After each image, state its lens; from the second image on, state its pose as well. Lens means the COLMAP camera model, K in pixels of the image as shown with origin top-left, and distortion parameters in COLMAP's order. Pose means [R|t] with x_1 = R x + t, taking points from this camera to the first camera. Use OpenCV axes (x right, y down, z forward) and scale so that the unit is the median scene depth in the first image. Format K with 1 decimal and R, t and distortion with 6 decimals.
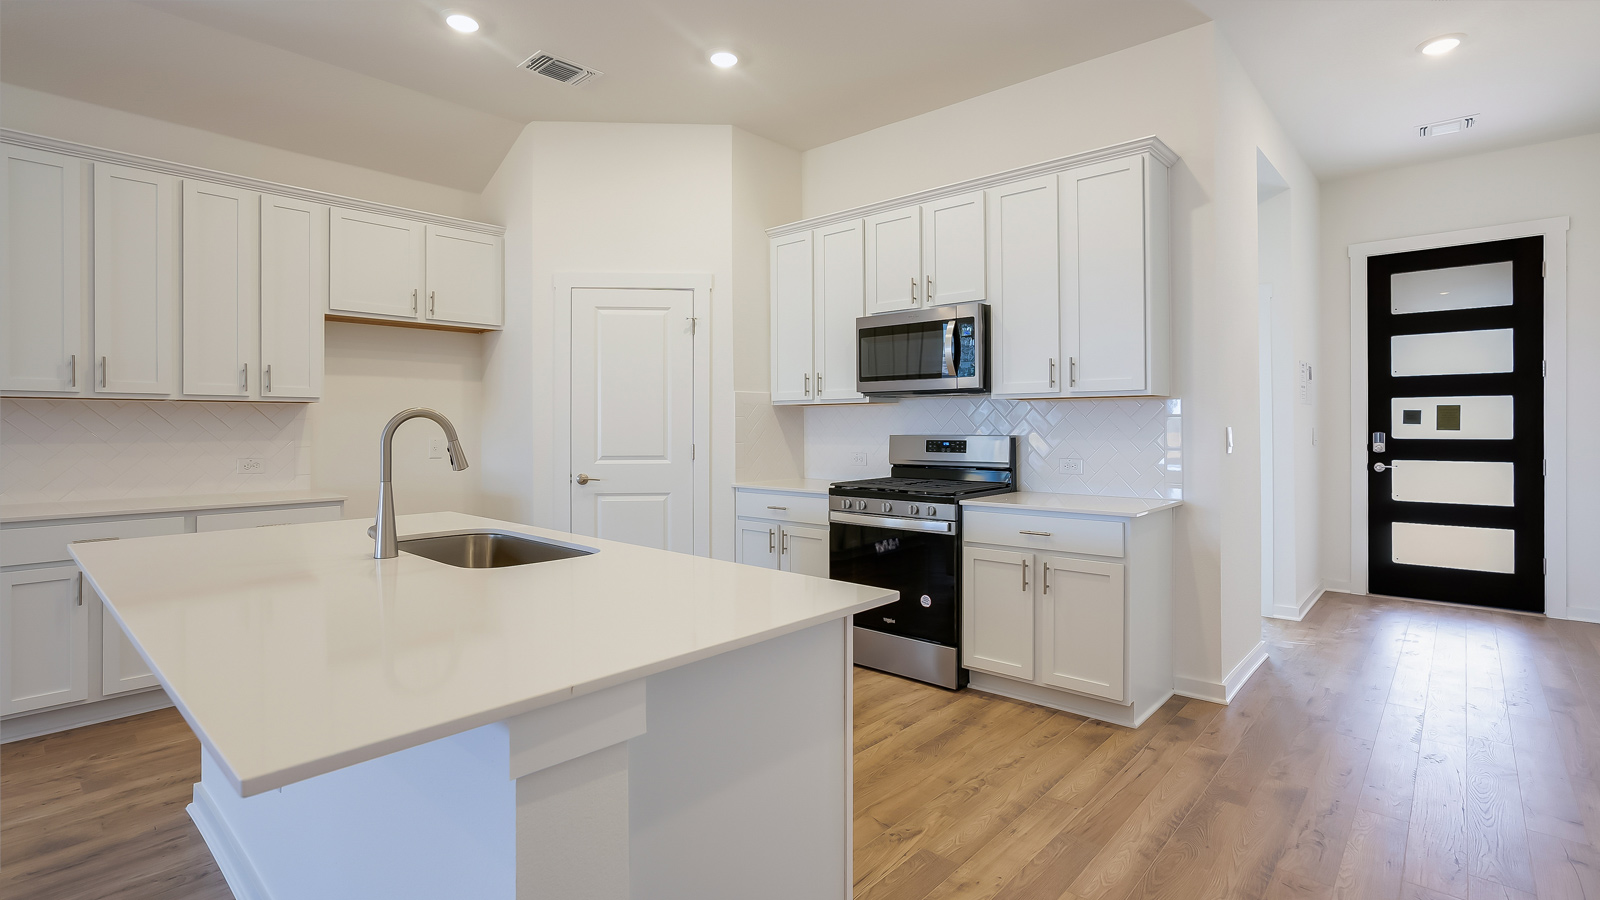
lens RADIAL K [[747.4, 0, 794.4], [0, 747.4, 424.7], [0, 0, 1]] dist [-0.049865, 0.022517]
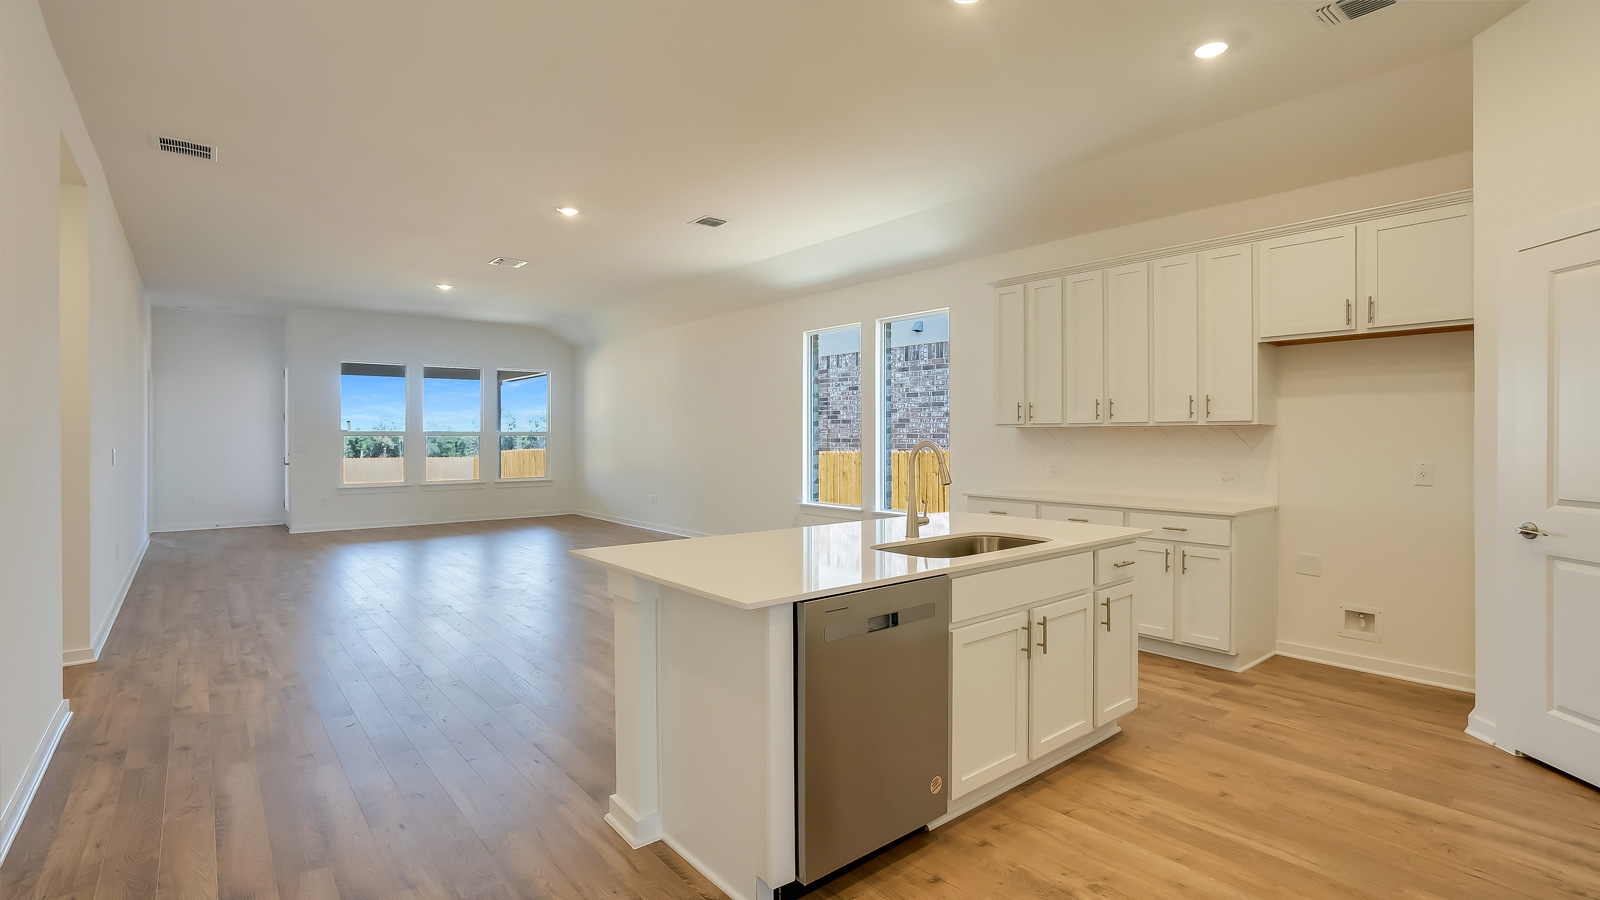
lens RADIAL K [[734.5, 0, 797.2], [0, 734.5, 439.0], [0, 0, 1]] dist [-0.049620, 0.019499]
pose [[-0.151550, 0.006683, -0.988427, 0.483313], [0.004083, 0.999973, 0.006135, -0.018135], [0.988441, -0.003106, -0.151573, 0.465472]]
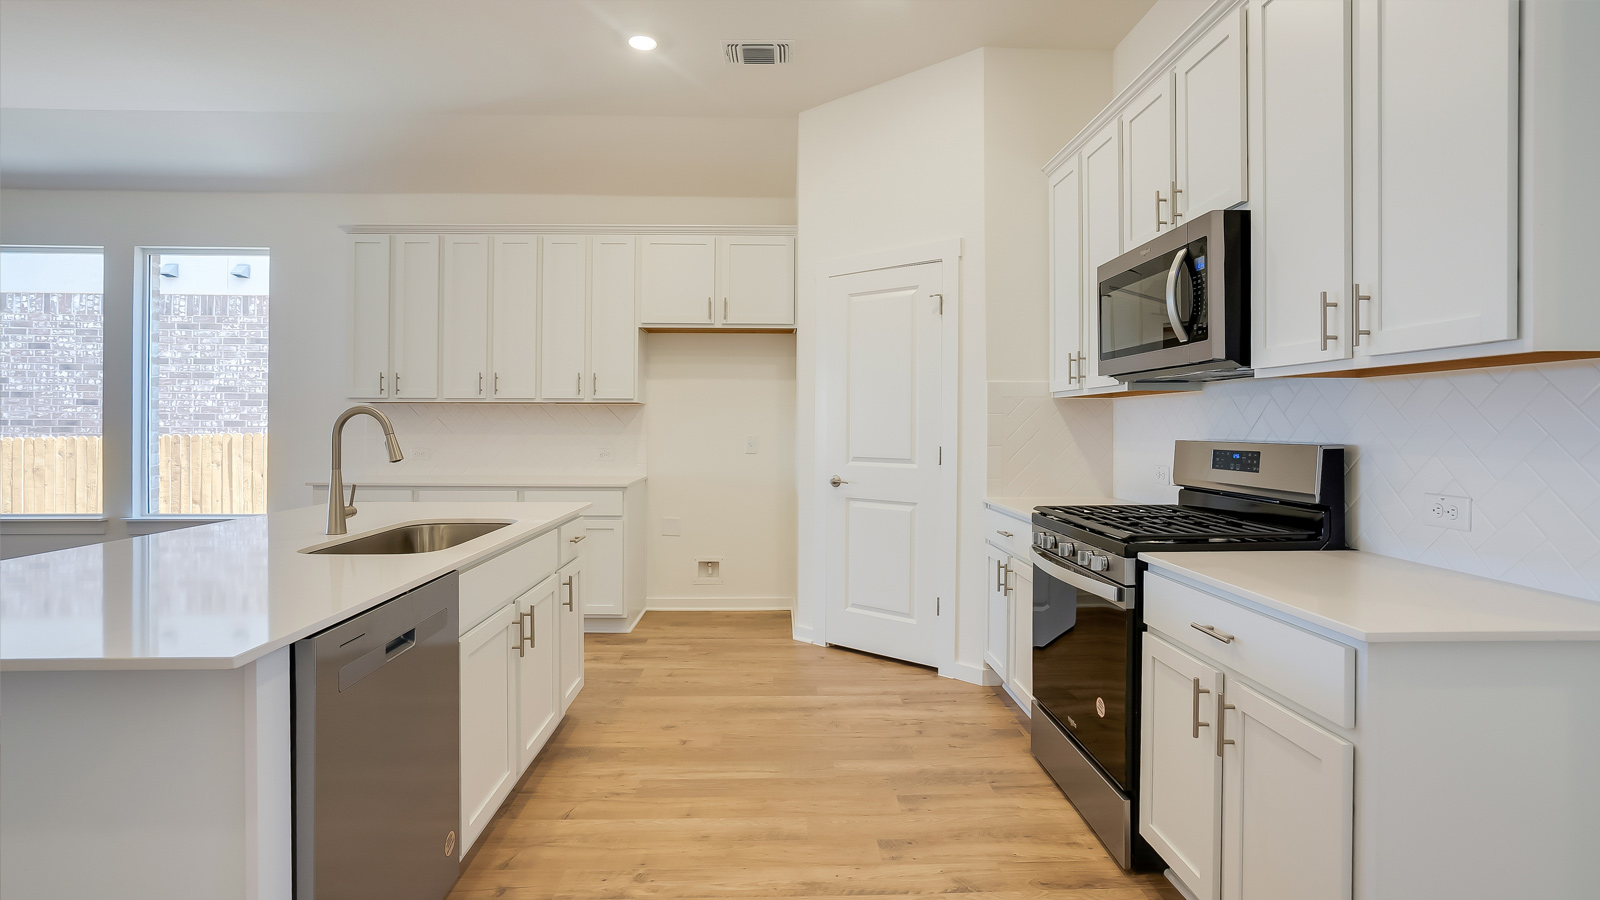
lens RADIAL K [[747.4, 0, 794.4], [0, 747.4, 424.7], [0, 0, 1]] dist [-0.049865, 0.022517]
pose [[0.694968, 0.004762, -0.719025, 0.372877], [-0.004039, 0.999988, 0.002719, 0.000183], [0.719030, 0.001014, 0.694979, 0.330474]]
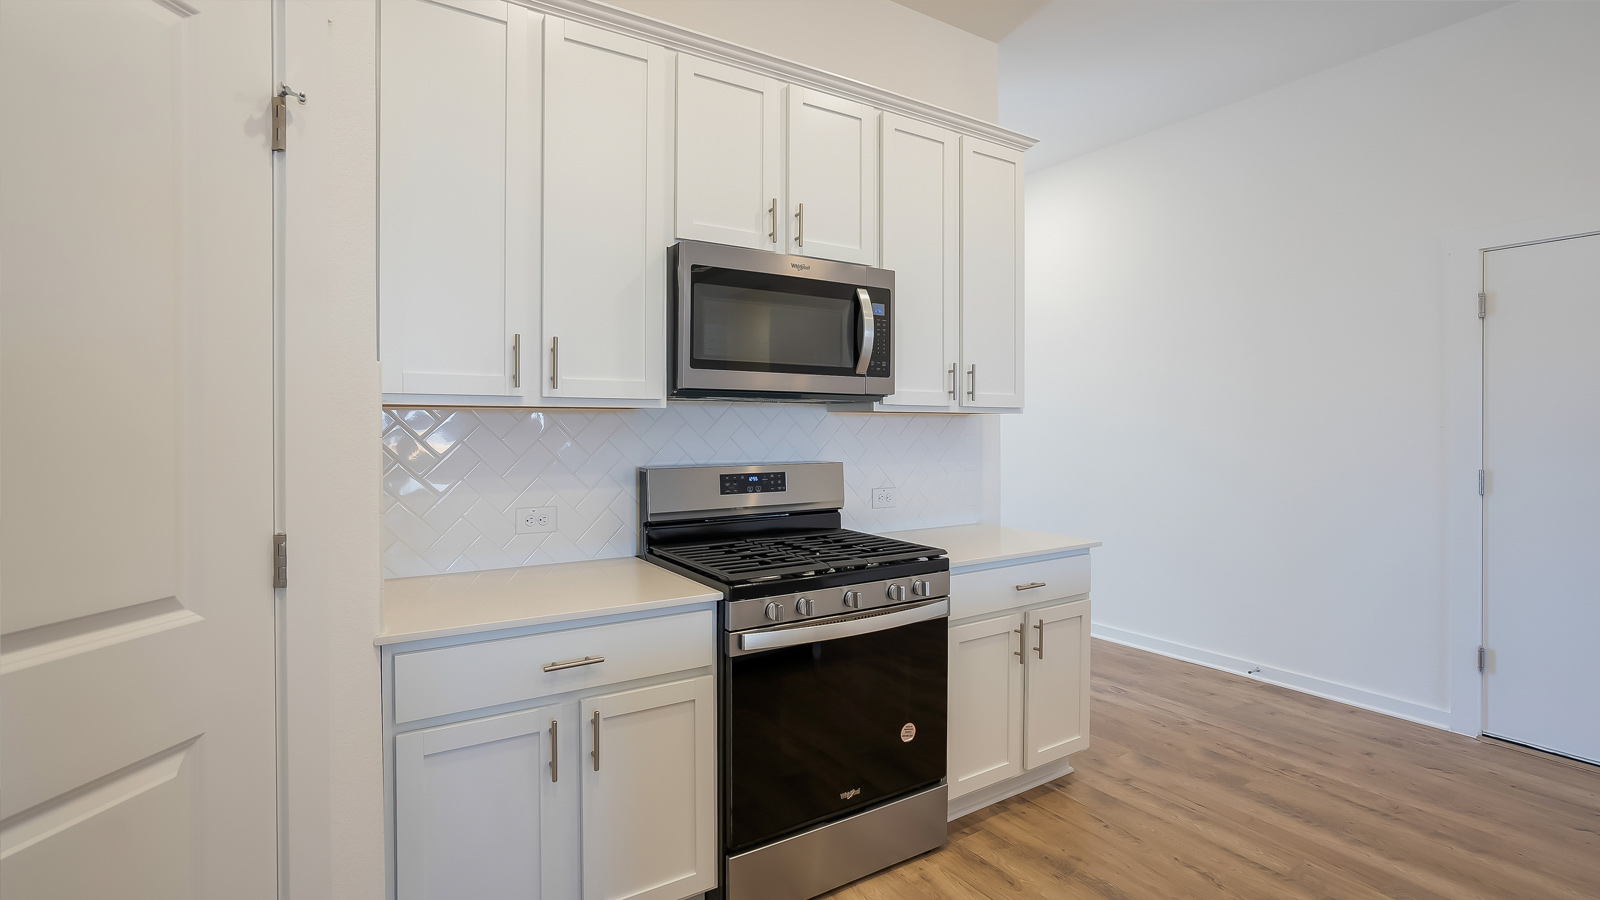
lens RADIAL K [[734.5, 0, 797.2], [0, 734.5, 439.0], [0, 0, 1]] dist [-0.049620, 0.019499]
pose [[0.267197, -0.004762, 0.963630, -0.369175], [0.001884, 0.999988, 0.004419, -0.010080], [-0.963640, 0.000635, 0.267203, 0.784447]]
